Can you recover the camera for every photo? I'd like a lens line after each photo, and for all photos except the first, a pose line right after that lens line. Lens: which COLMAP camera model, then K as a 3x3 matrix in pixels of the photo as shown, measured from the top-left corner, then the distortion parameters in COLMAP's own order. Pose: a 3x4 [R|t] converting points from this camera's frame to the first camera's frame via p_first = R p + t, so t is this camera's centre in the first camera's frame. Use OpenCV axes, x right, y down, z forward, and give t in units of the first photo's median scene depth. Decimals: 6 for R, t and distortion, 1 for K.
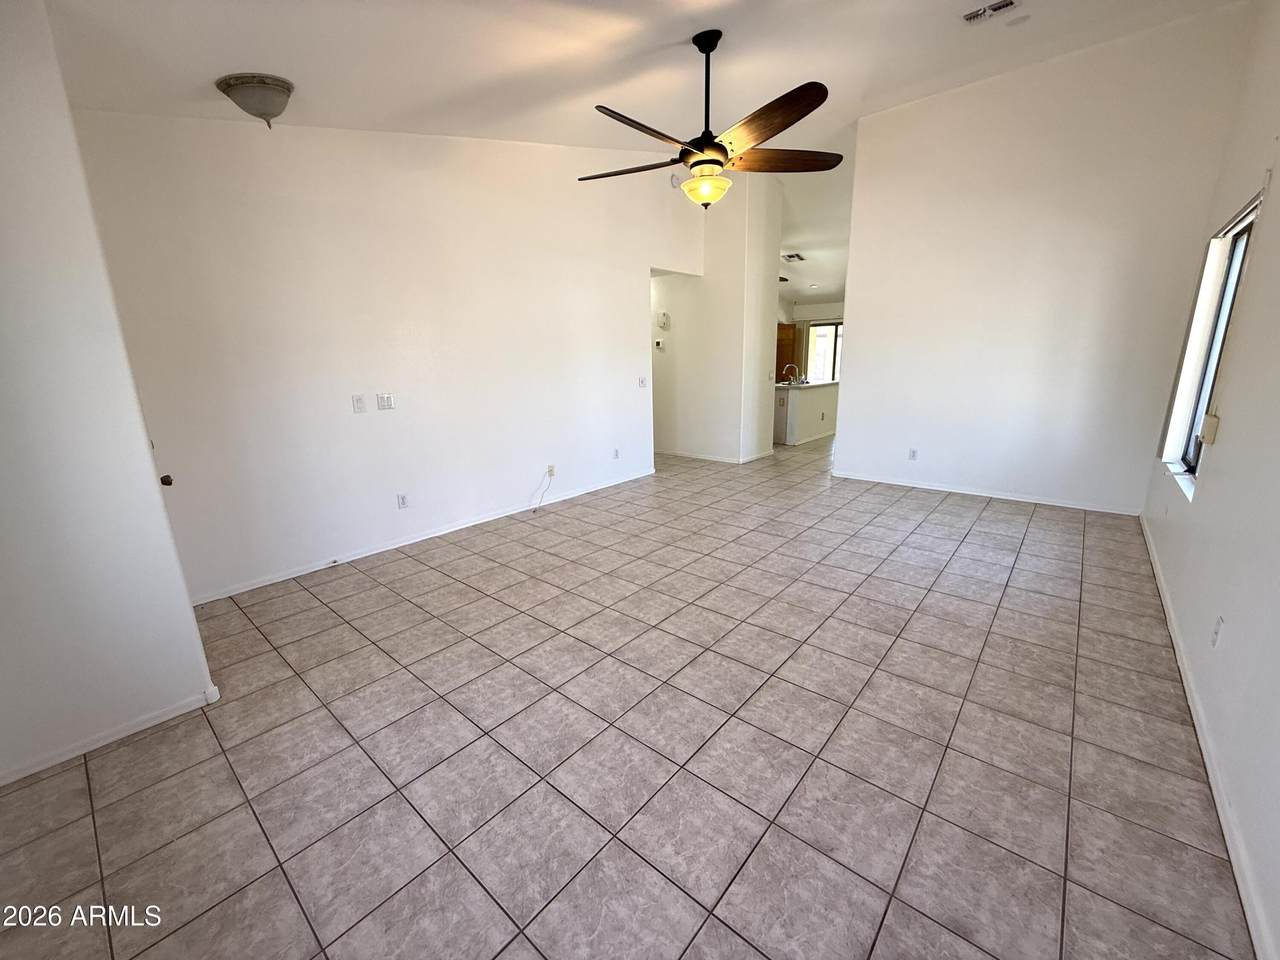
lens RADIAL K [[510.6, 0, 639.9], [0, 510.6, 484.3], [0, 0, 1]] dist [-0.002938, -0.000429]
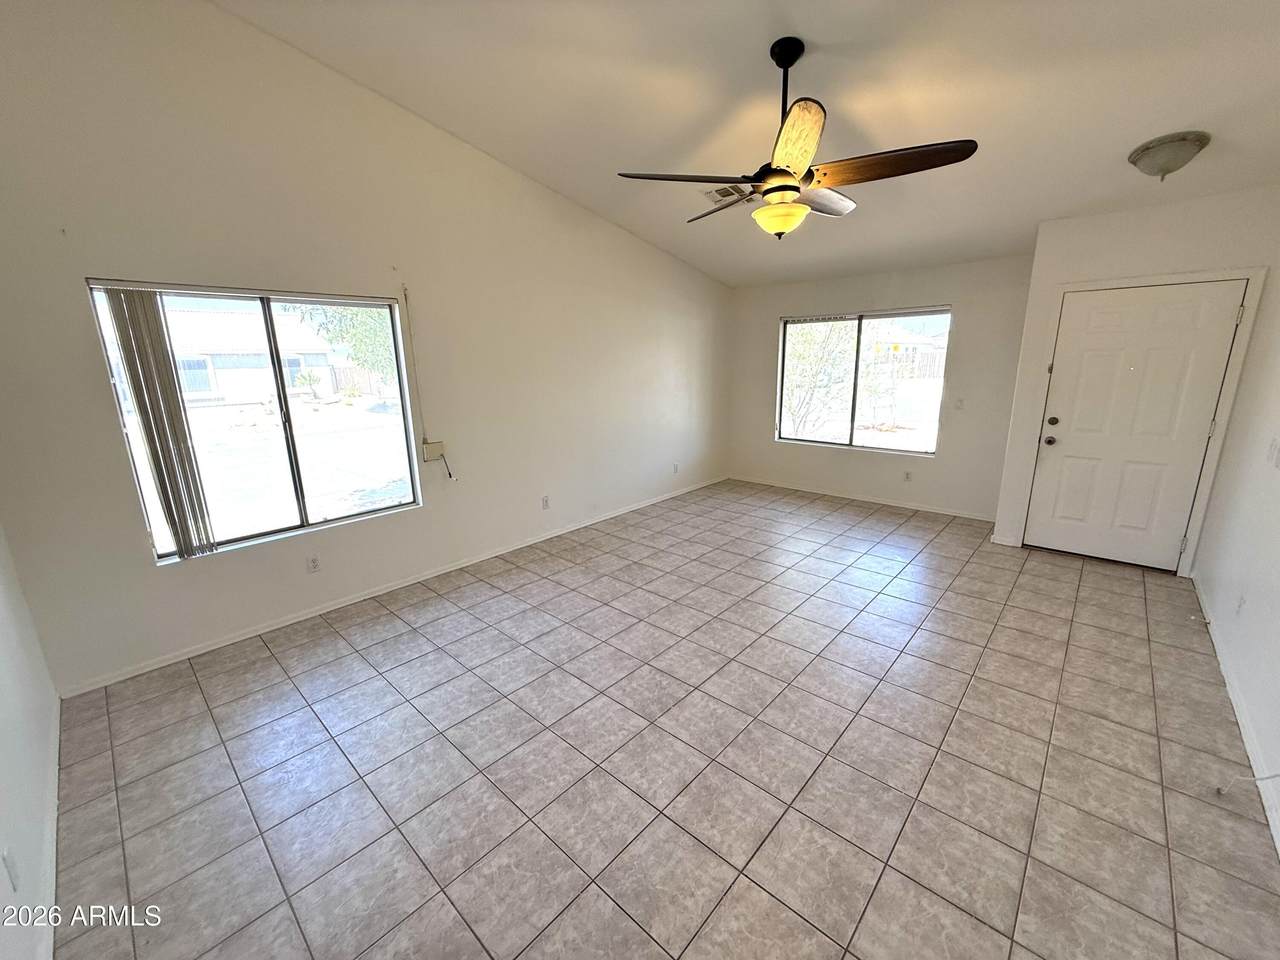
lens RADIAL K [[510.6, 0, 636.3], [0, 510.6, 487.0], [0, 0, 1]] dist [-0.002938, -0.000429]
pose [[-0.998209, 0.036505, 0.047391, 0.412317], [0.054511, 0.881383, 0.469247, -0.684116], [-0.024639, 0.470990, -0.881795, 2.316730]]
